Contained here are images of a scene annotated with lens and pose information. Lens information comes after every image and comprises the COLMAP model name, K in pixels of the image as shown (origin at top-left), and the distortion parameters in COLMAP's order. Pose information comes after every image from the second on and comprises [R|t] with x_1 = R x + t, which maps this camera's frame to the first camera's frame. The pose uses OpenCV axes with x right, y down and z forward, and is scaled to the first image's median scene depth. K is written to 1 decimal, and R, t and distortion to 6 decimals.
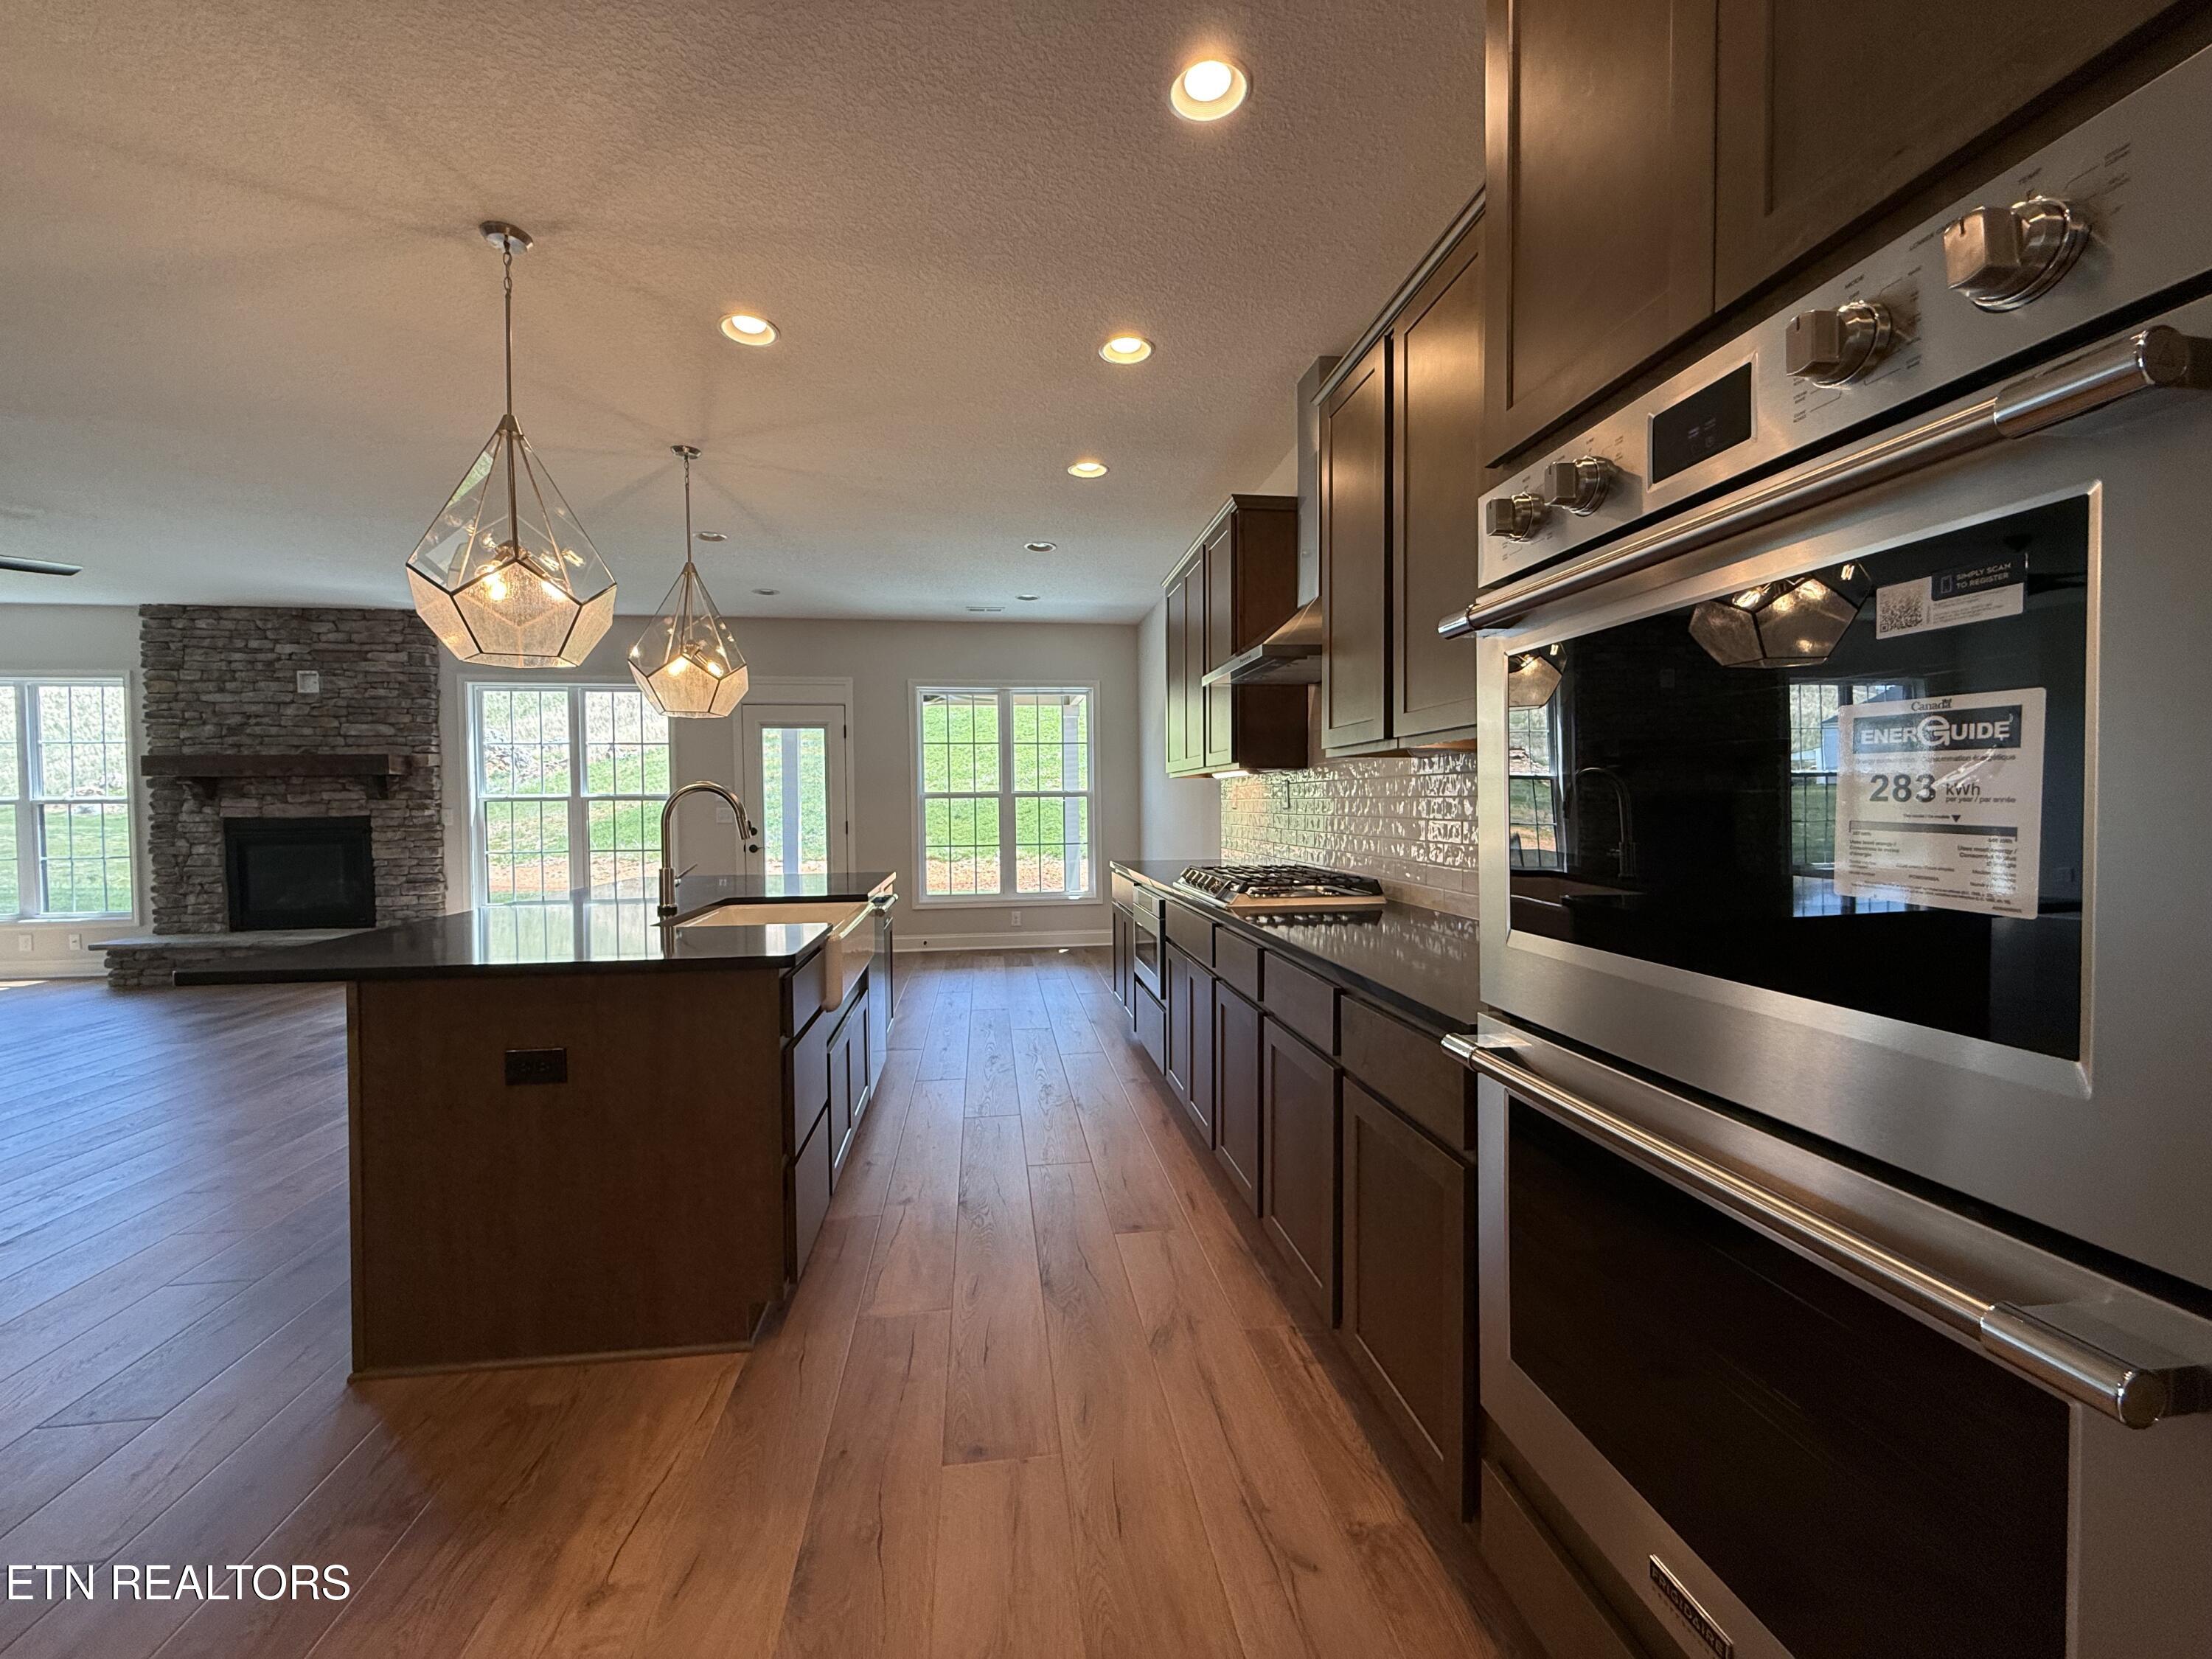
lens RADIAL K [[889.6, 0, 1098.9], [0, 889.6, 819.8], [0, 0, 1]] dist [-0.001224, 0.000208]
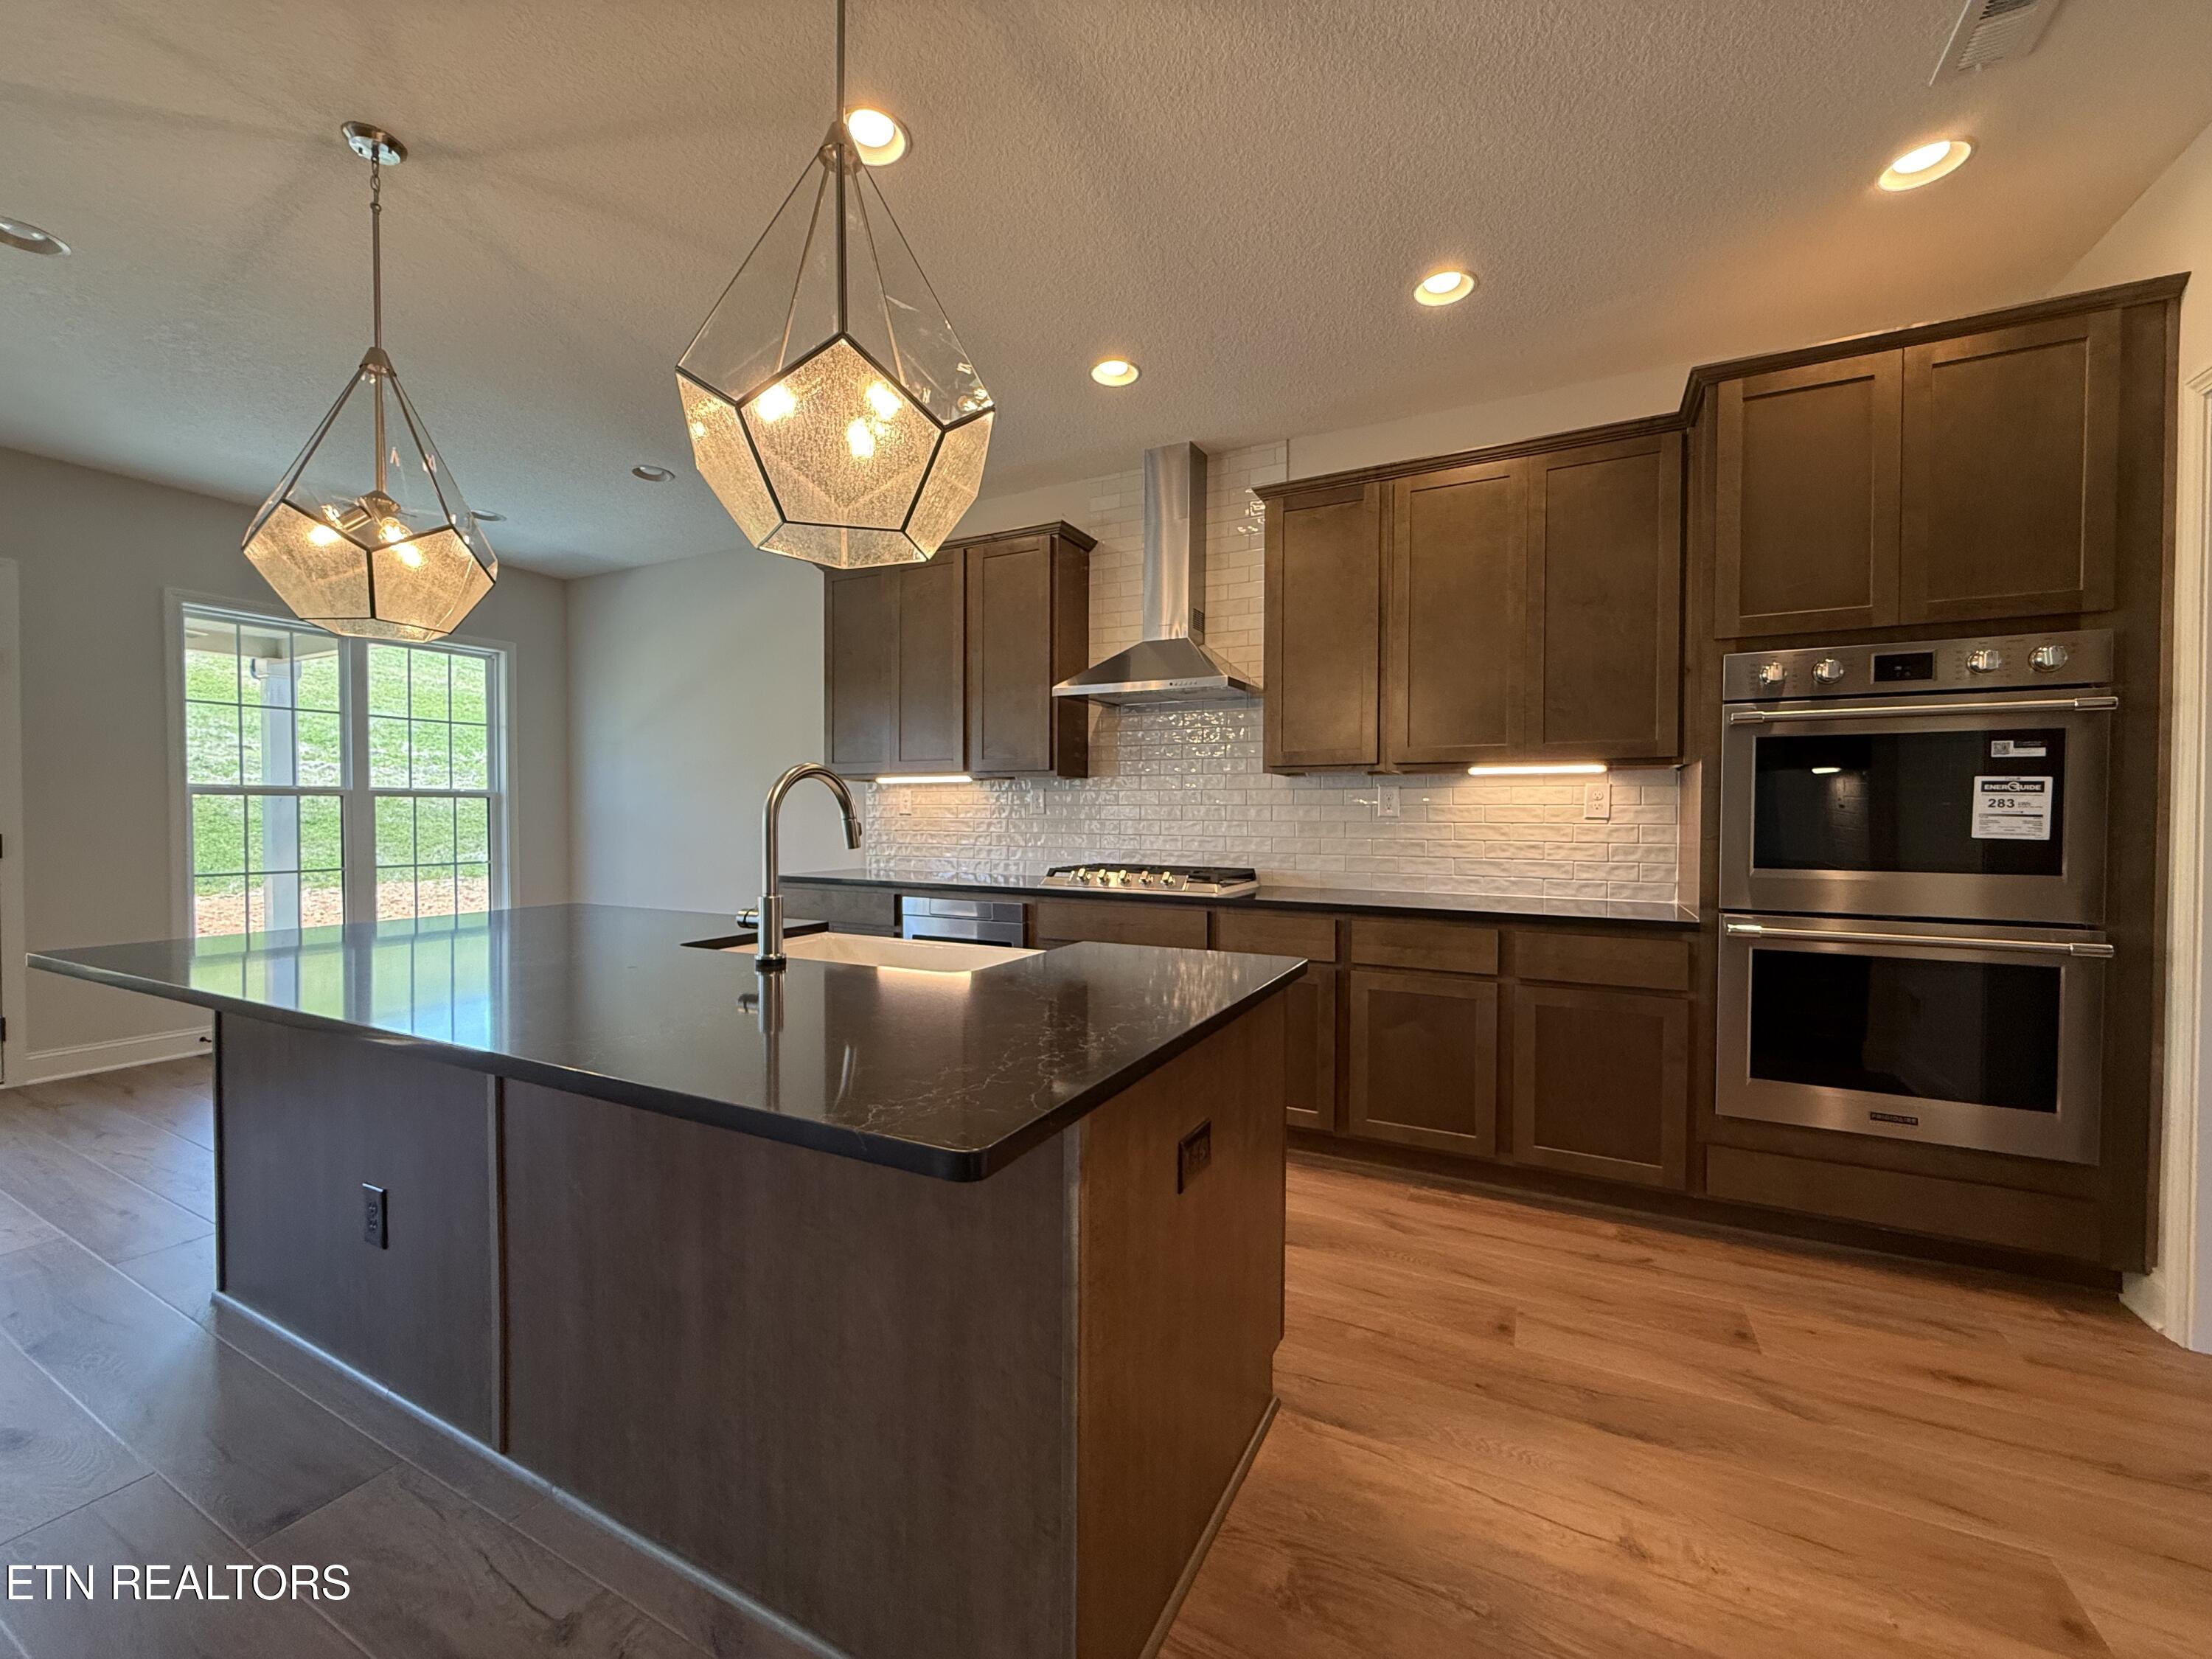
lens RADIAL K [[889.6, 0, 1099.1], [0, 889.6, 821.2], [0, 0, 1]] dist [-0.001224, 0.000208]
pose [[0.567321, 0.004794, 0.823483, -1.404318], [0.006758, 0.999922, -0.010476, 0.016078], [-0.823469, 0.011508, 0.567245, 0.718670]]
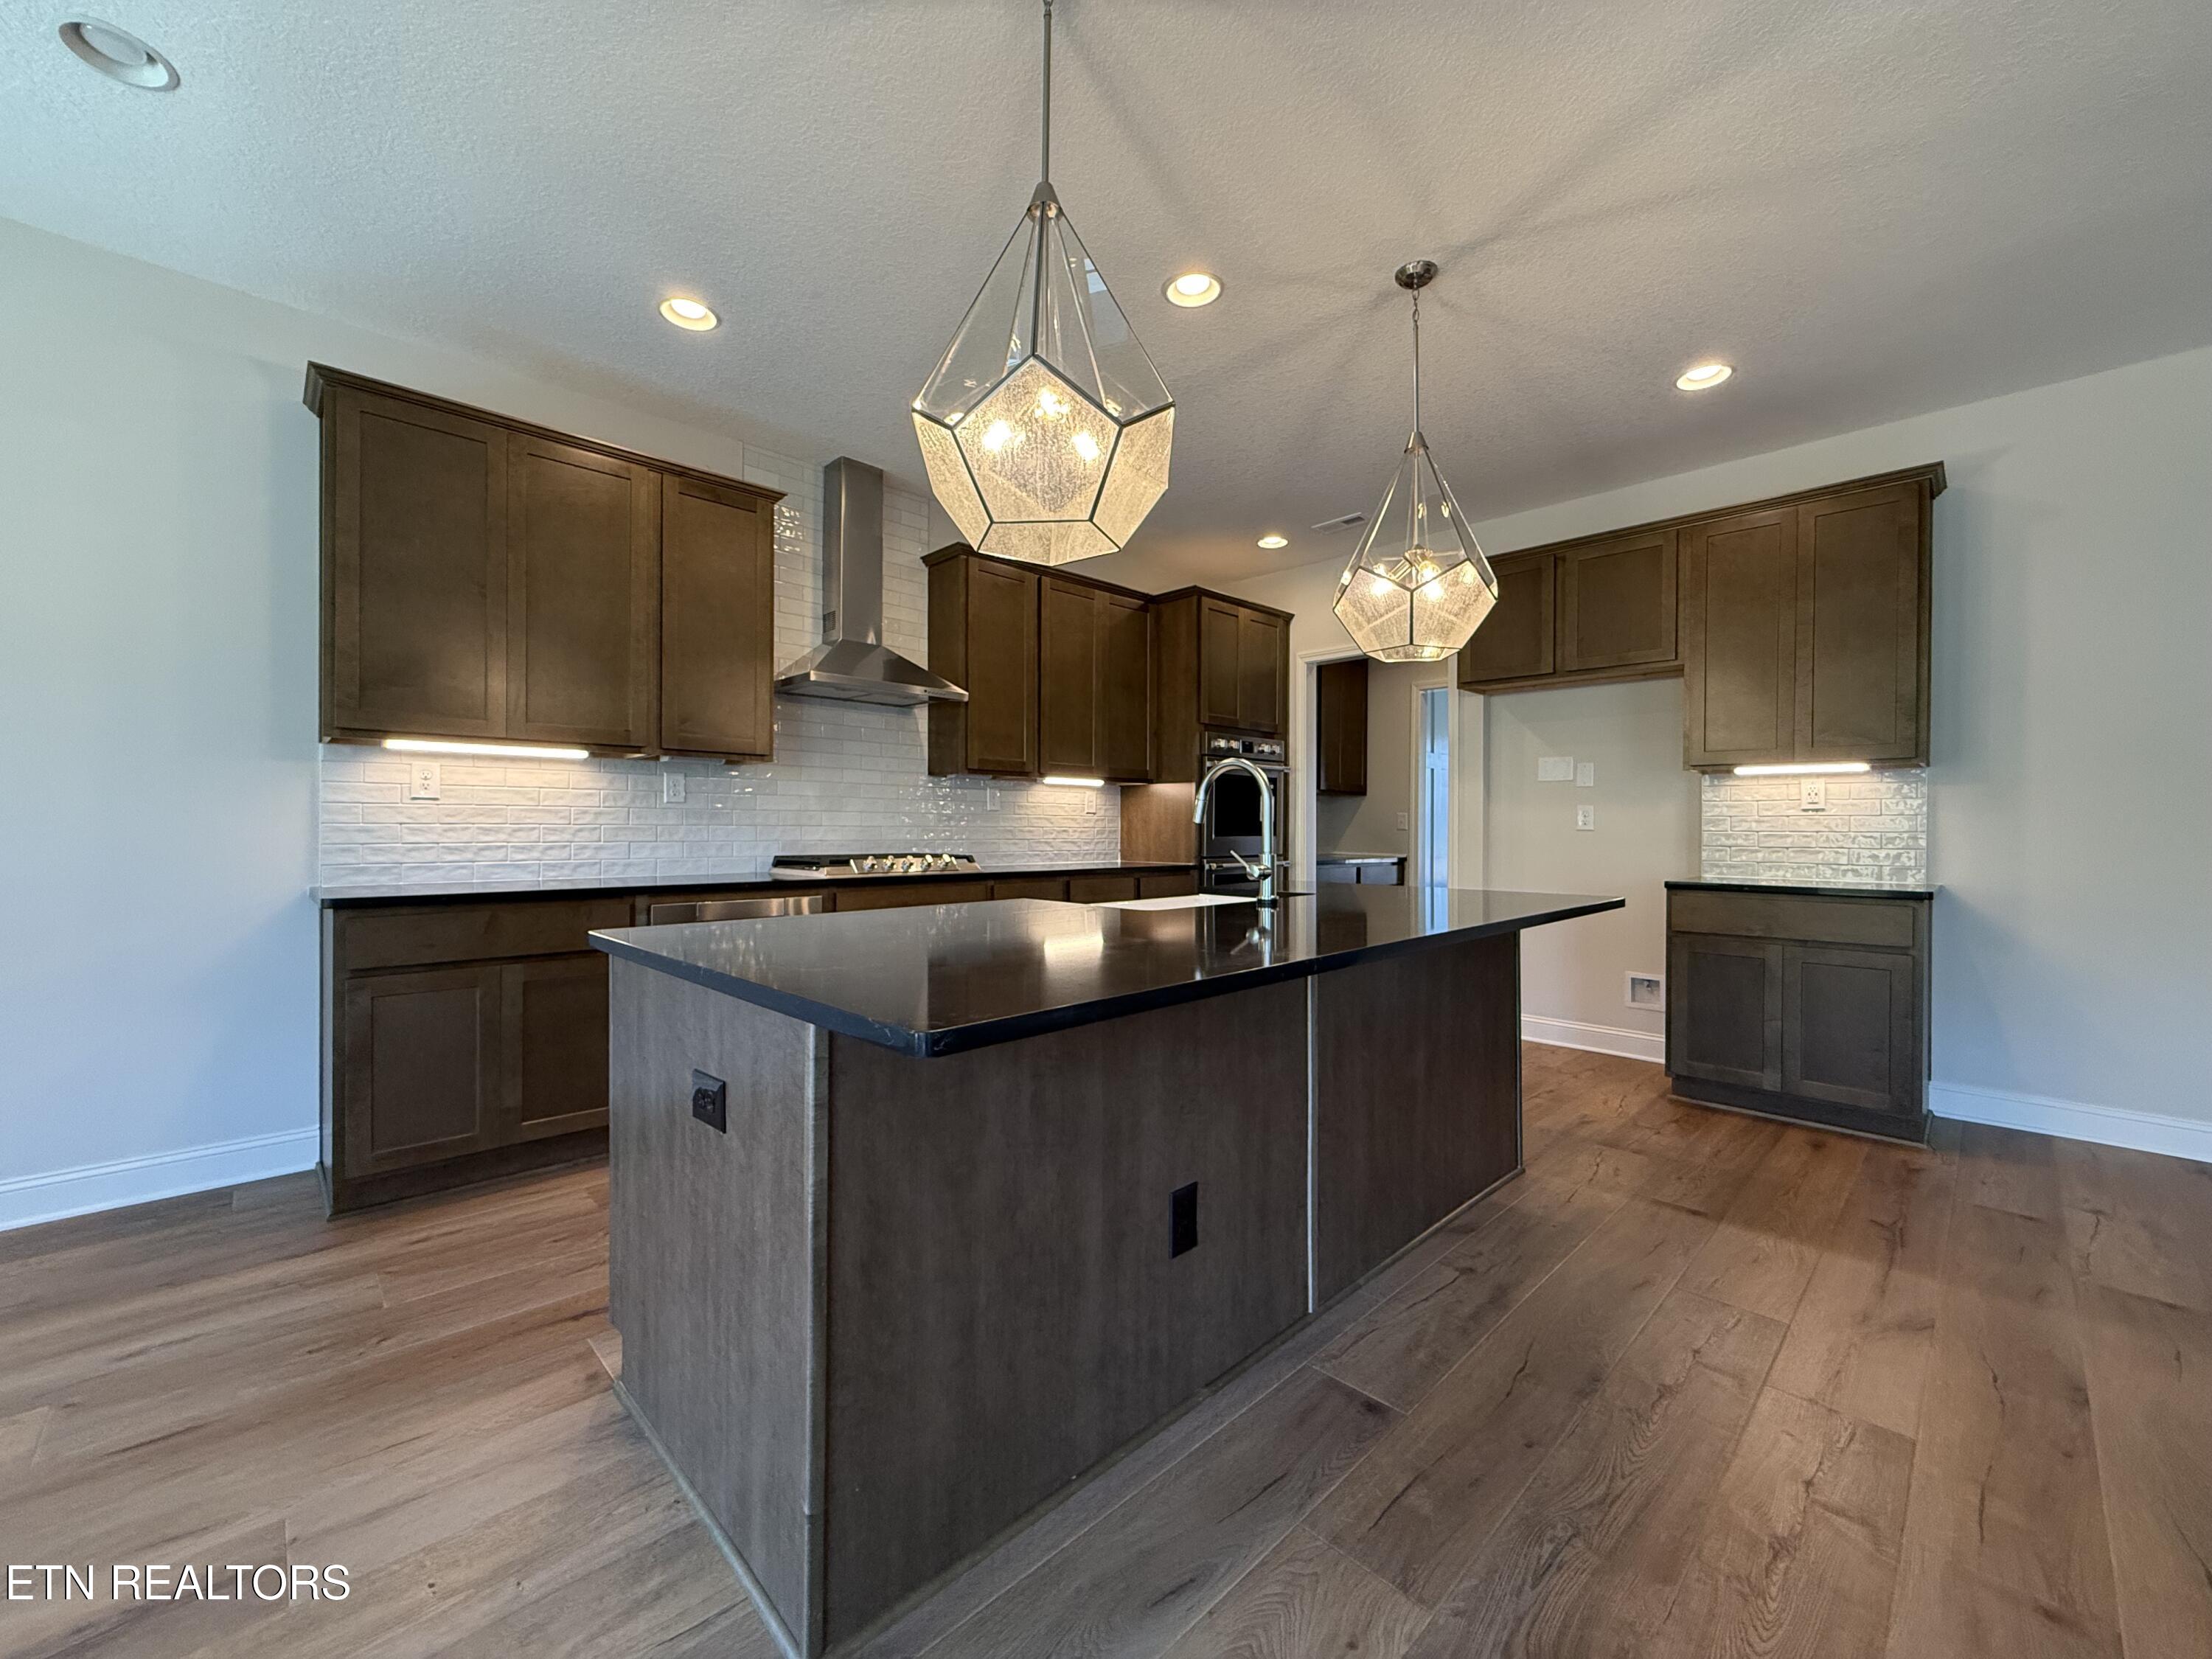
lens RADIAL K [[889.6, 0, 1112.2], [0, 889.6, 828.0], [0, 0, 1]] dist [-0.001224, 0.000208]
pose [[-0.616165, 0.000336, 0.787617, -1.755245], [0.013066, 0.999867, 0.009796, 0.021758], [-0.787509, 0.016327, -0.616087, 2.714549]]
